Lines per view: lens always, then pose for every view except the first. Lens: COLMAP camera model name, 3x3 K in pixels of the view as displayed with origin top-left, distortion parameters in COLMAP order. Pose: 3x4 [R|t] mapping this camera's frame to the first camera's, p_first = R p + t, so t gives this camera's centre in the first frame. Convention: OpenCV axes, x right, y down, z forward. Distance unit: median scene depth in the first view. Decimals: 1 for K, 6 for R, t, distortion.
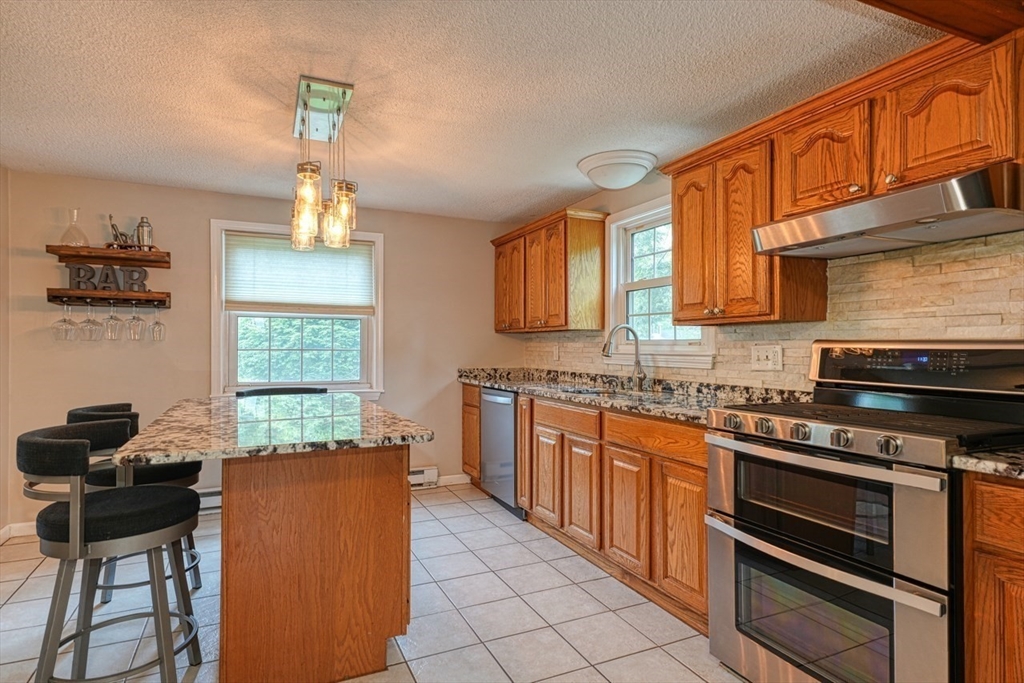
lens RADIAL K [[549.8, 0, 510.0], [0, 549.8, 333.2], [0, 0, 1]] dist [0.019865, -0.010217]
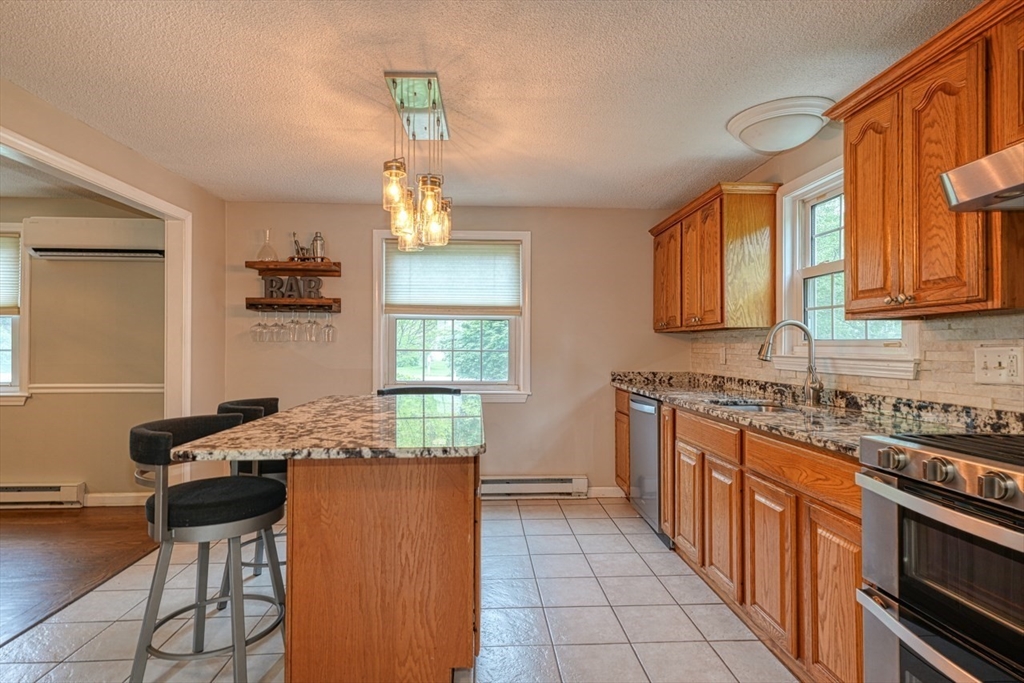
lens RADIAL K [[549.8, 0, 510.0], [0, 549.8, 333.2], [0, 0, 1]] dist [0.019865, -0.010217]
pose [[0.929028, -0.007634, -0.369931, 0.148868], [0.006960, 0.999971, -0.003157, 0.002839], [0.369944, 0.000359, 0.929054, 0.134066]]
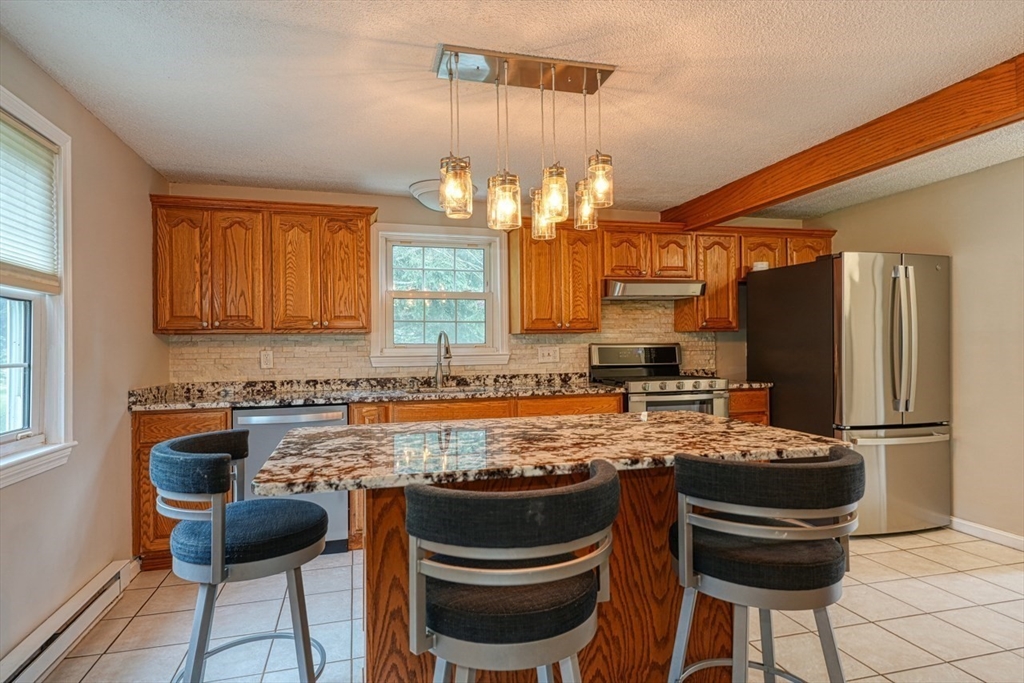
lens RADIAL K [[545.9, 0, 500.3], [0, 545.9, 339.9], [0, 0, 1]] dist [0.024100, 0.000082]
pose [[0.170011, 0.006332, 0.985422, -1.057475], [-0.011307, 0.999926, -0.004475, 0.009700], [-0.985377, -0.010382, 0.170070, 0.811164]]
